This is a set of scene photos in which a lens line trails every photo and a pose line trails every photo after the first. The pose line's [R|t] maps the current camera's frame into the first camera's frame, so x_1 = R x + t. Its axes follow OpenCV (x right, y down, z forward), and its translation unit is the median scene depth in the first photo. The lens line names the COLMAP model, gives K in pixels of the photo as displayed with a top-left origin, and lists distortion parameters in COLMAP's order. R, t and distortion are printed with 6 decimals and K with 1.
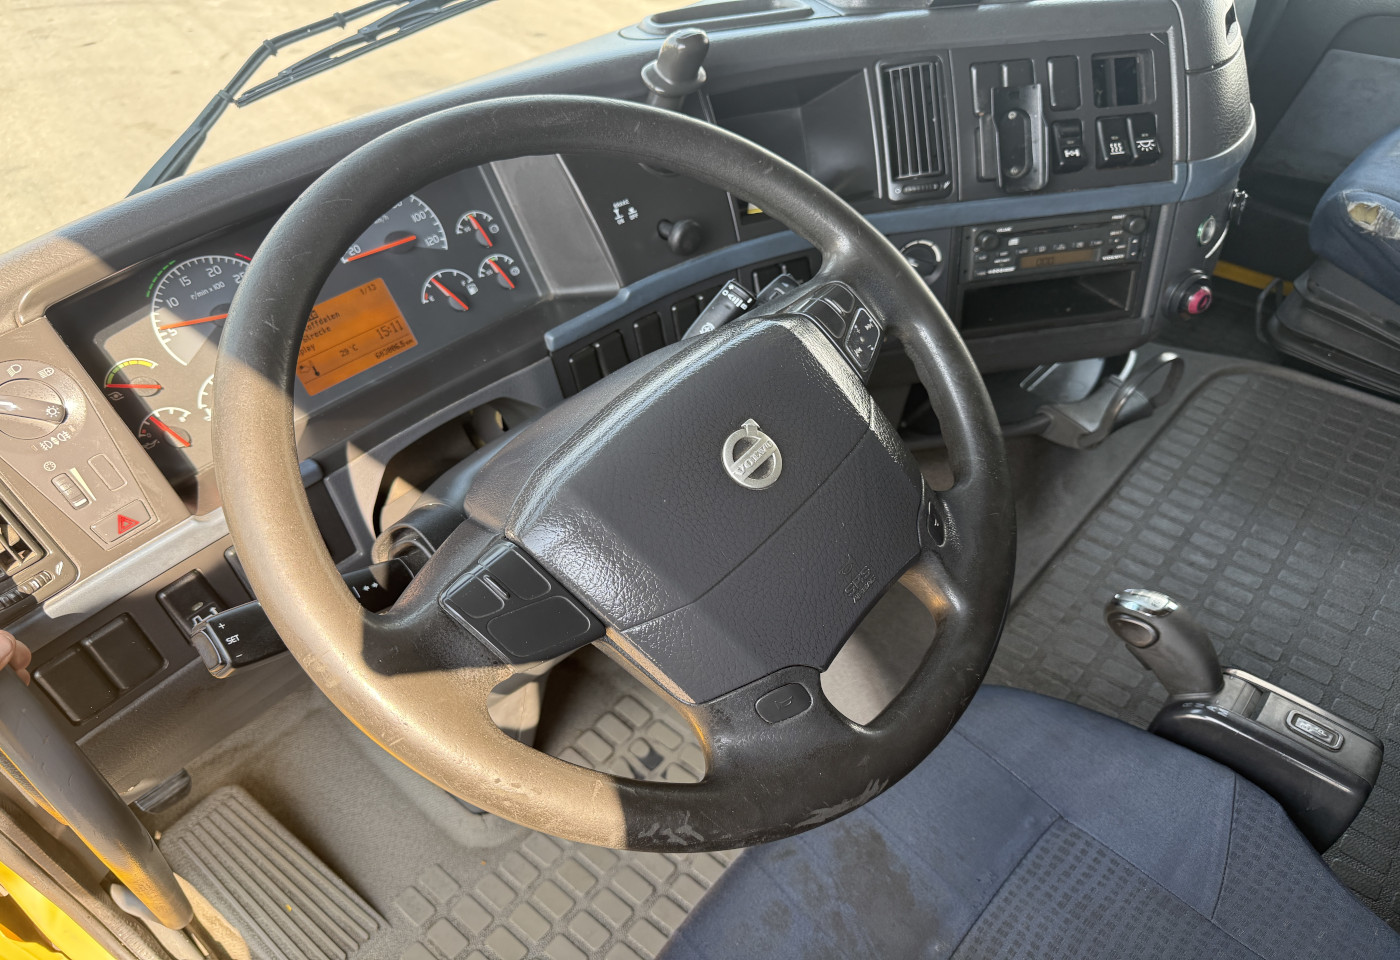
lens RADIAL K [[1014.5, 0, 700.0], [0, 1014.5, 480.0], [0, 0, 1]] dist [0.001094, -0.001392]
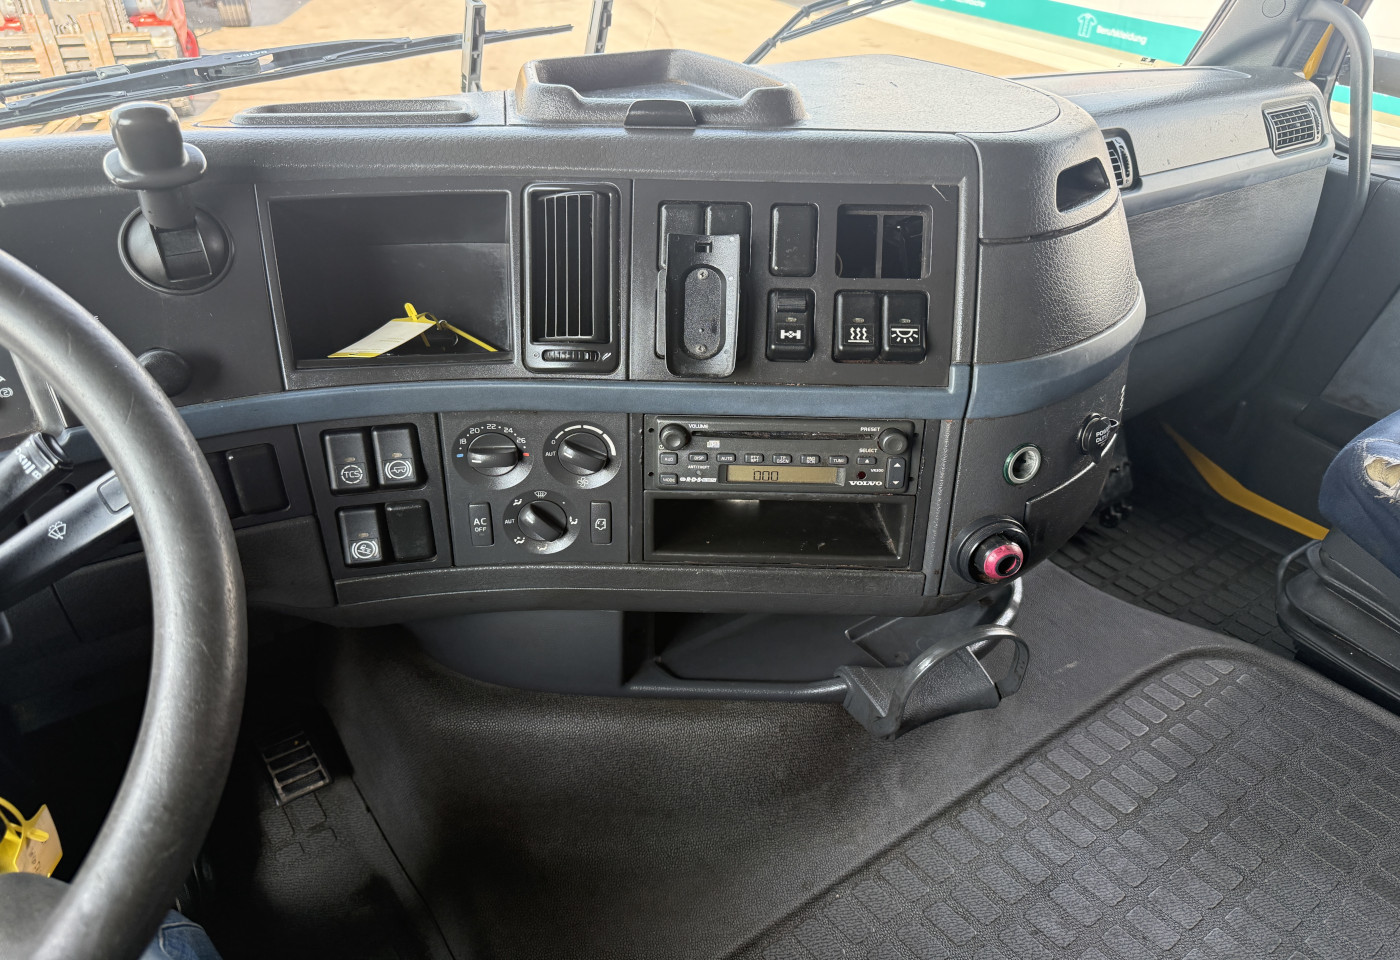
lens RADIAL K [[991.5, 0, 719.6], [0, 991.5, 493.9], [0, 0, 1]] dist [0.105030, -0.153525]
pose [[0.975064, 0.136435, -0.175029, 0.435526], [-0.159829, 0.978898, -0.127335, -0.108115], [0.153963, 0.152134, 0.976294, 0.306126]]
